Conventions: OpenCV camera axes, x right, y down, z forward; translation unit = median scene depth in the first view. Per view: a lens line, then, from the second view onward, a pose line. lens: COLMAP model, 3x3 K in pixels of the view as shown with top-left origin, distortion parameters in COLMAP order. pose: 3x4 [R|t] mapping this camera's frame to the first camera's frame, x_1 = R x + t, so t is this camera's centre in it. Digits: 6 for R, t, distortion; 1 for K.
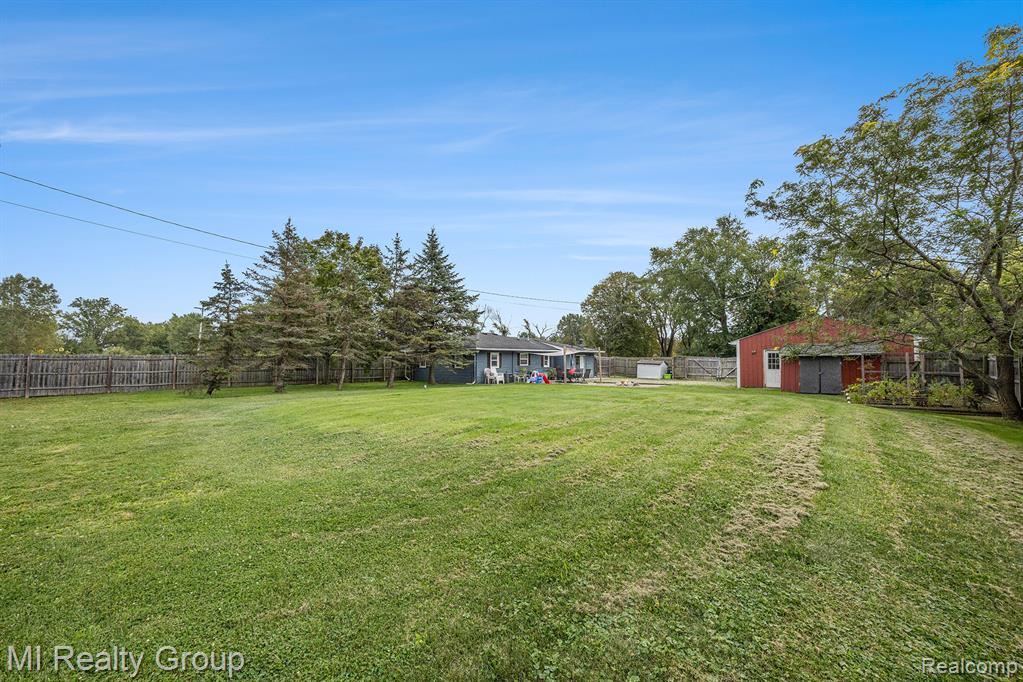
lens RADIAL K [[409.3, 0, 514.2], [0, 409.3, 341.3], [0, 0, 1]] dist [0.000824, 0.001445]
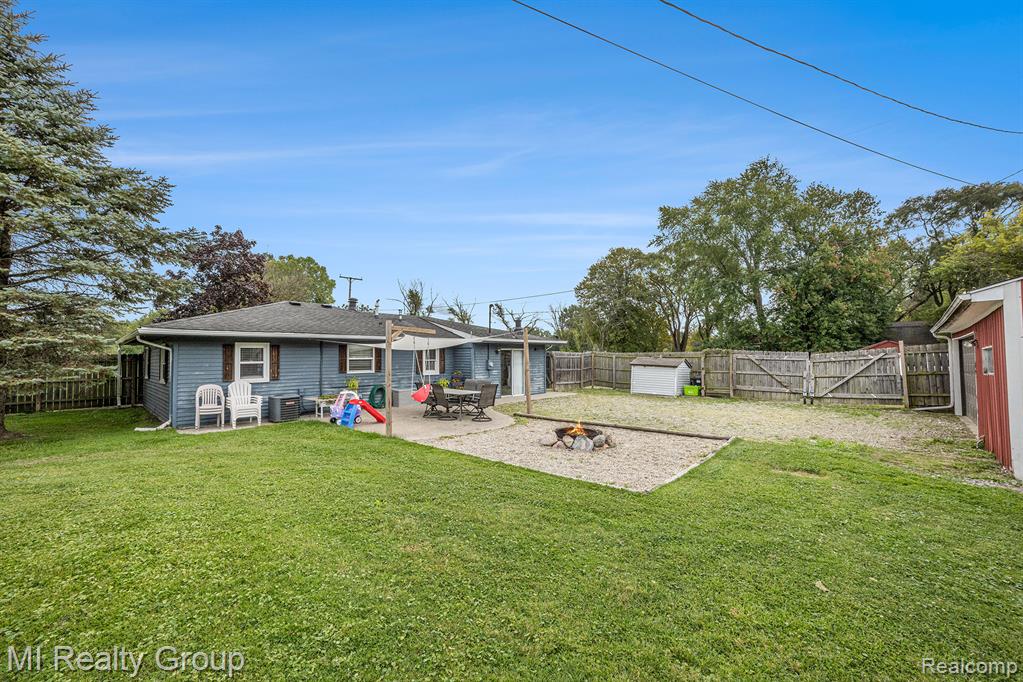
lens RADIAL K [[409.3, 0, 511.2], [0, 409.3, 340.4], [0, 0, 1]] dist [0.000824, 0.001445]
pose [[0.999542, -0.006218, -0.029624, 0.077619], [0.006476, 0.999942, 0.008633, 0.008595], [0.029569, -0.008821, 0.999524, 0.225390]]
